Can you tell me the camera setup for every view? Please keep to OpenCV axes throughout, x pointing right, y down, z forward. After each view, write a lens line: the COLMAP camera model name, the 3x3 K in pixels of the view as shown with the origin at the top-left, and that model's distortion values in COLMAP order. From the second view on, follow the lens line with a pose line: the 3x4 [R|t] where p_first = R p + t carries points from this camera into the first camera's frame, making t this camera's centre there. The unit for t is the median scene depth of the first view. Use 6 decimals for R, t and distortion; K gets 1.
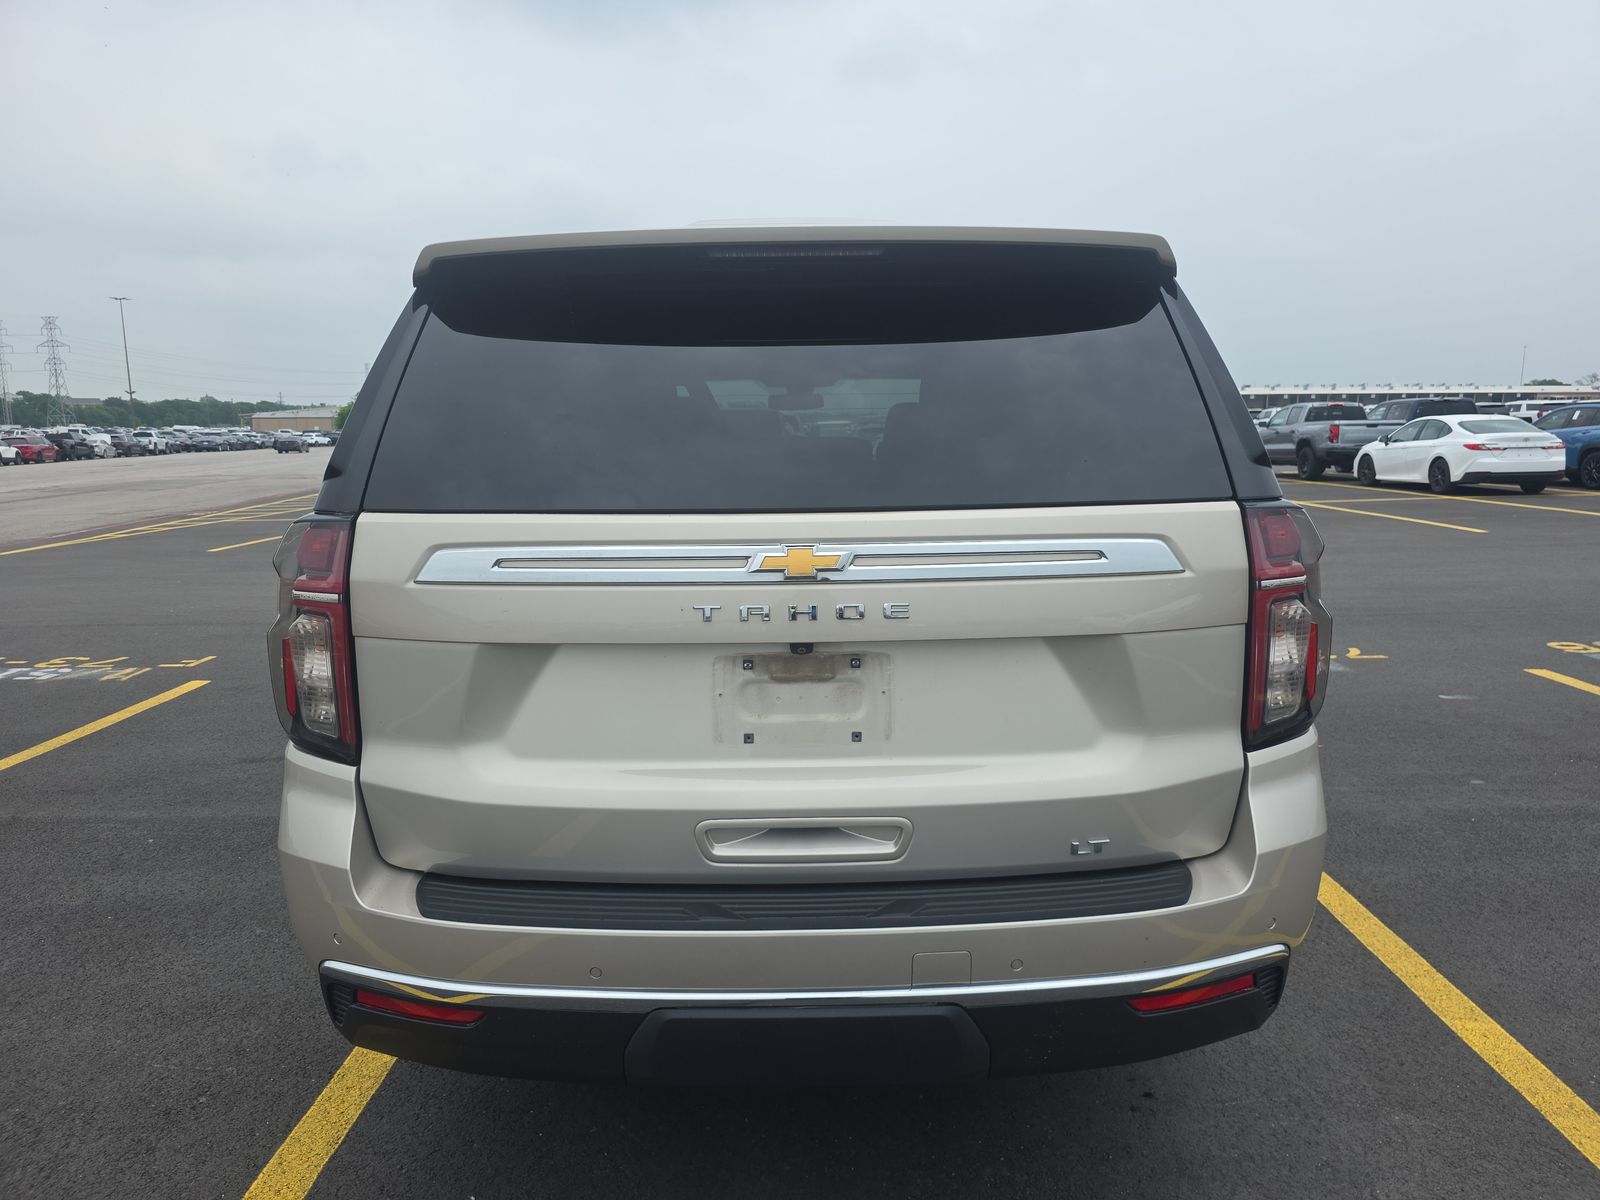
lens RADIAL K [[1085.0, 0, 802.3], [0, 1085.0, 582.8], [0, 0, 1]] dist [-0.000317, -0.000072]
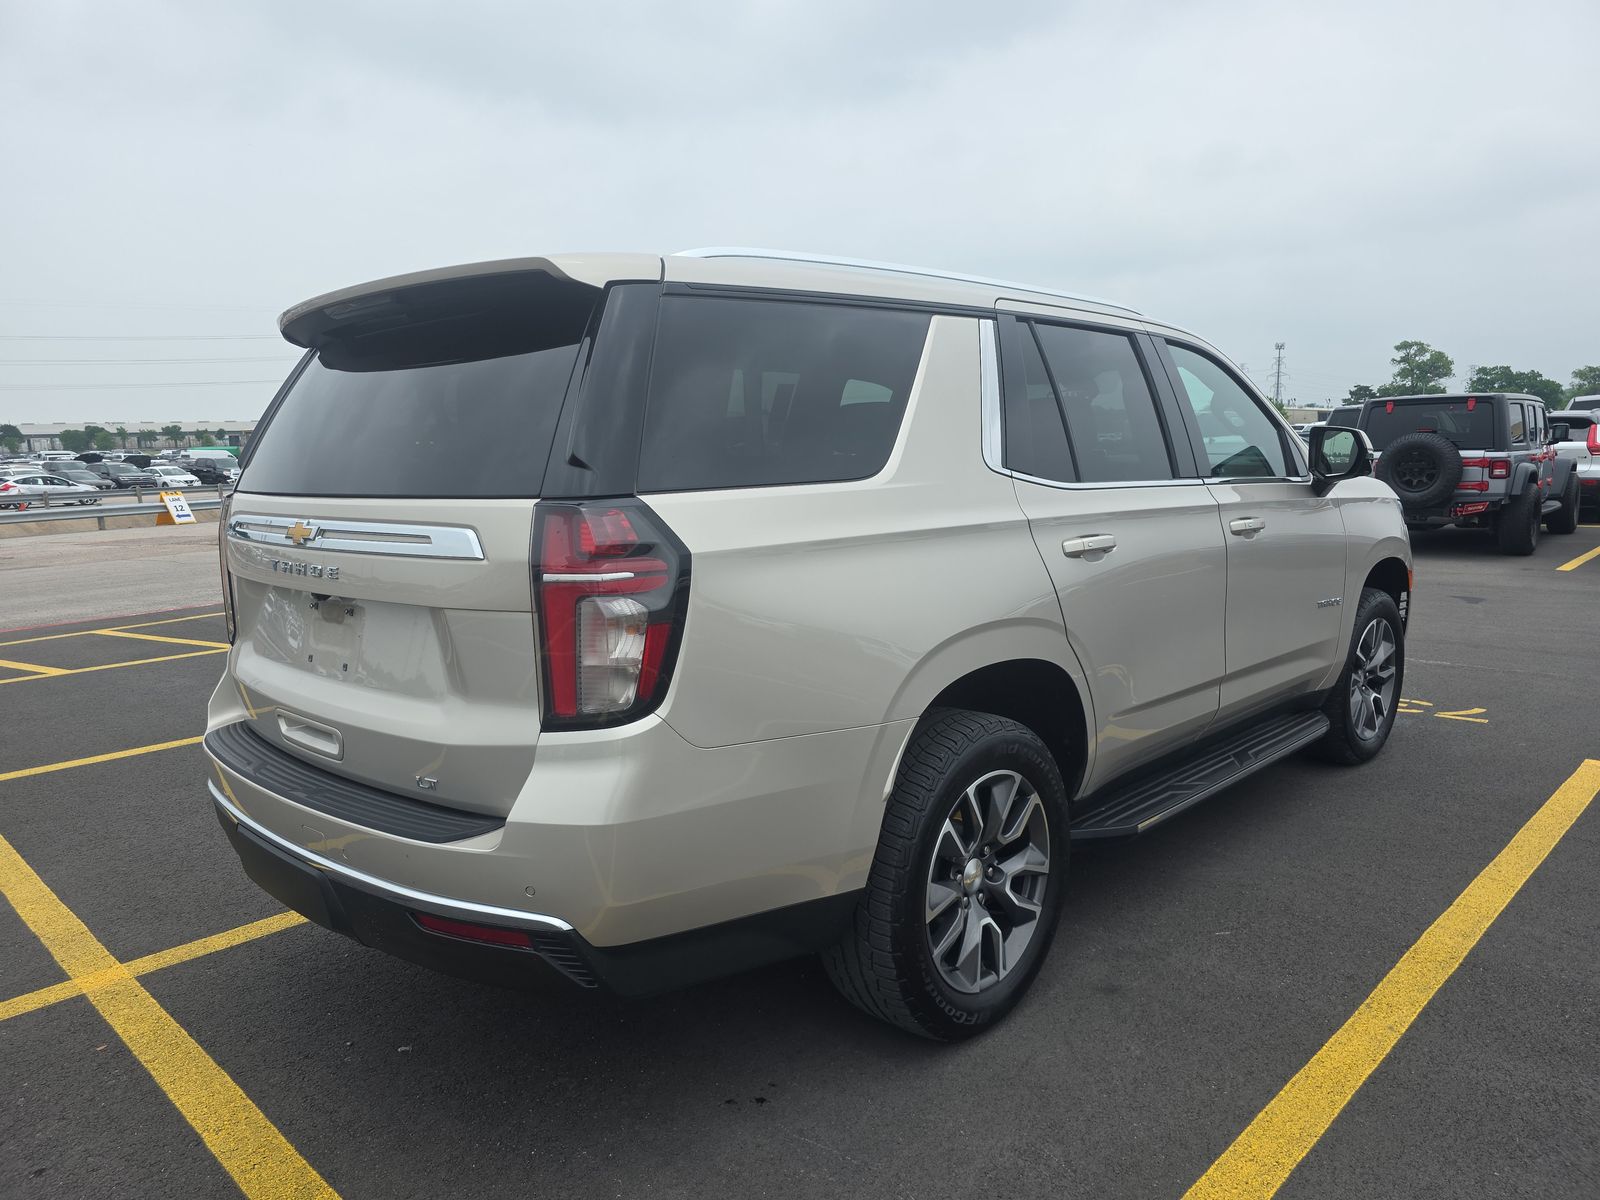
lens RADIAL K [[1160.1, 0, 800.0], [0, 1160.1, 600.0], [0, 0, 1]] dist [0.004171, 0.000809]
pose [[0.727802, 0.089711, -0.679894, 1.409409], [-0.078229, 0.995796, 0.047652, -0.051679], [0.681311, 0.018506, 0.731760, 0.335866]]
